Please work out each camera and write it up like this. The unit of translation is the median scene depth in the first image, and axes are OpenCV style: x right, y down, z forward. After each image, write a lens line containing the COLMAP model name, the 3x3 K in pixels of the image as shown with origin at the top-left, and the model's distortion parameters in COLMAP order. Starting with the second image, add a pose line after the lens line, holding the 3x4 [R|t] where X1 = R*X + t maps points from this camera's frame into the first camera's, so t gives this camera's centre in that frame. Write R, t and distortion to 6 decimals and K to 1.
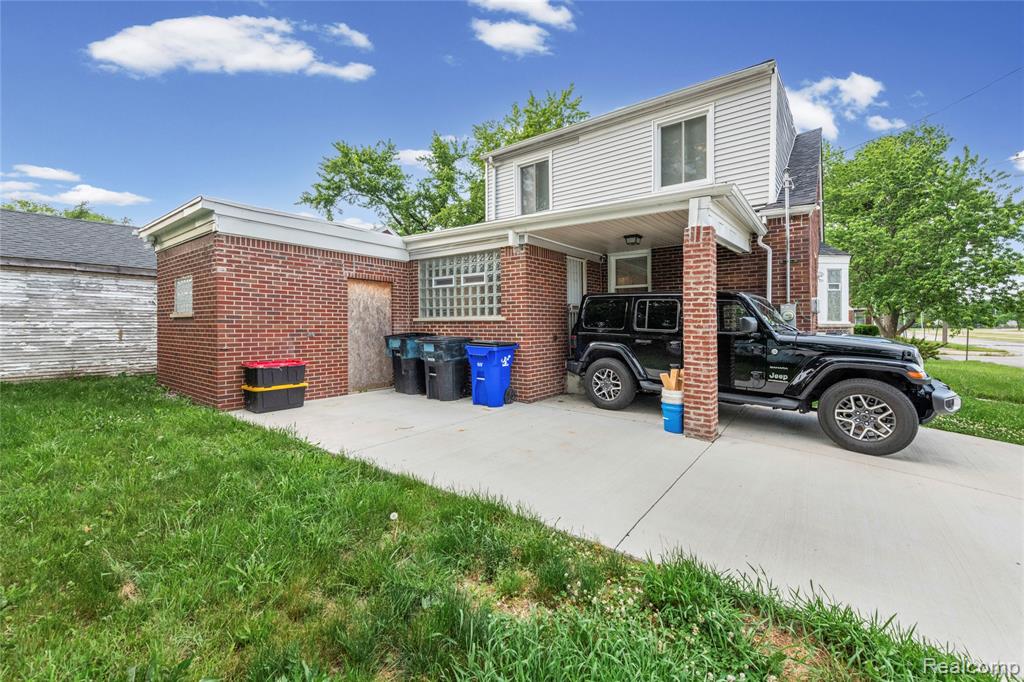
lens RADIAL K [[410.0, 0, 515.1], [0, 410.0, 325.1], [0, 0, 1]] dist [0.013965, 0.000035]
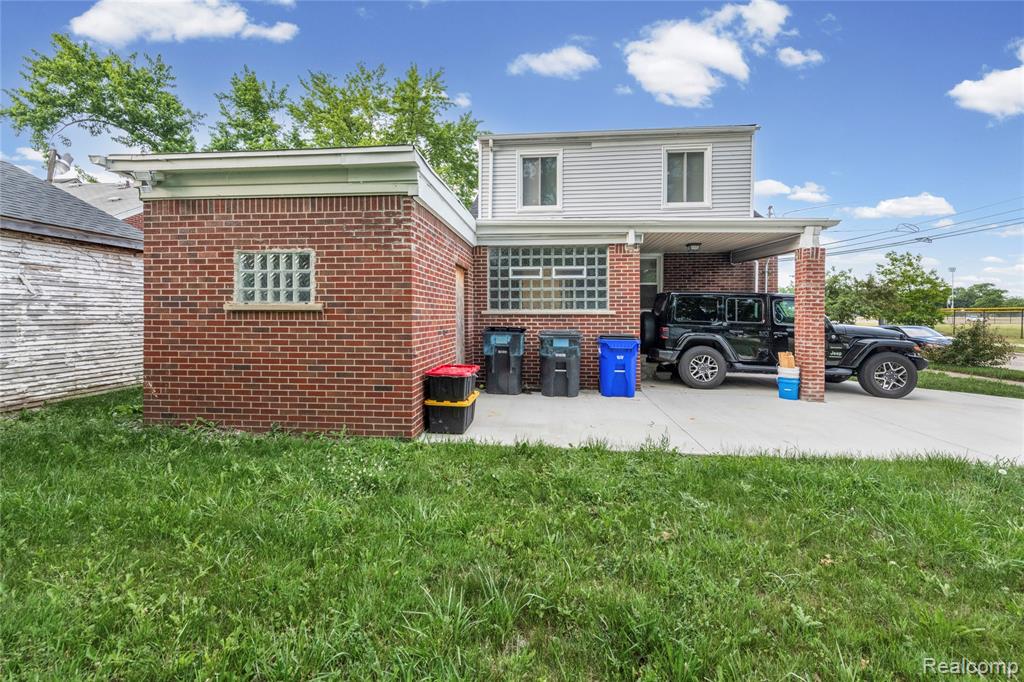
lens RADIAL K [[423.4, 0, 505.0], [0, 423.4, 310.3], [0, 0, 1]] dist [0.013451, -0.000007]
pose [[0.854345, 0.002148, 0.519702, -0.788688], [0.000066, 0.999991, -0.004241, -0.015759], [-0.519706, 0.003658, 0.854337, 0.212923]]
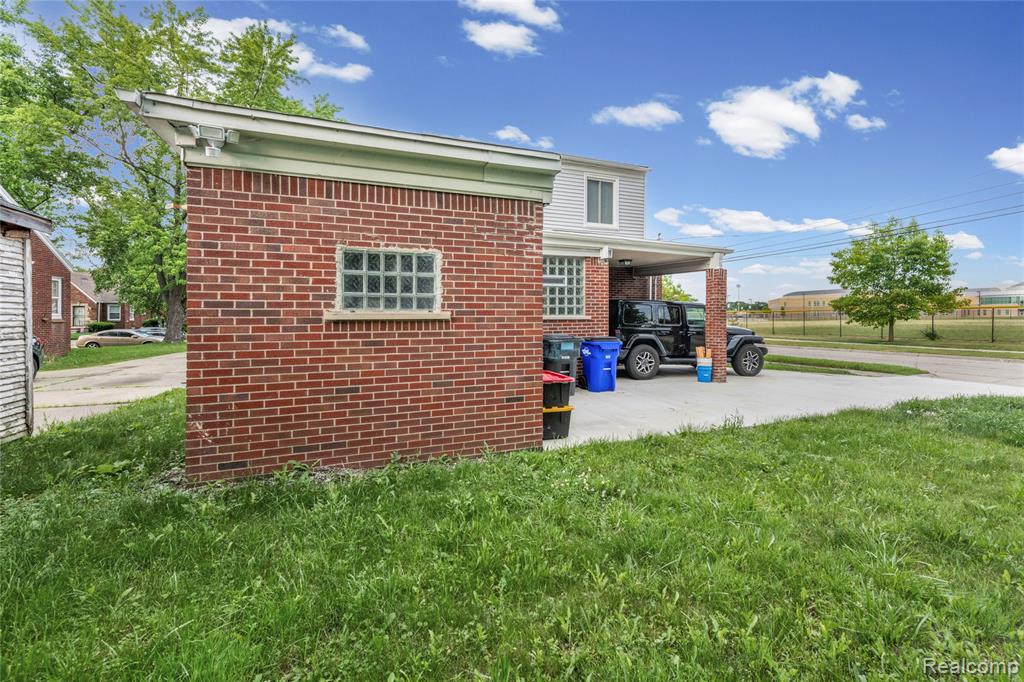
lens RADIAL K [[423.4, 0, 515.0], [0, 423.4, 312.6], [0, 0, 1]] dist [0.002816, 0.000074]
pose [[0.526791, 0.001697, 0.849993, -1.124077], [0.006248, 0.999963, -0.005869, -0.023223], [-0.849972, 0.008402, 0.526761, 0.518836]]
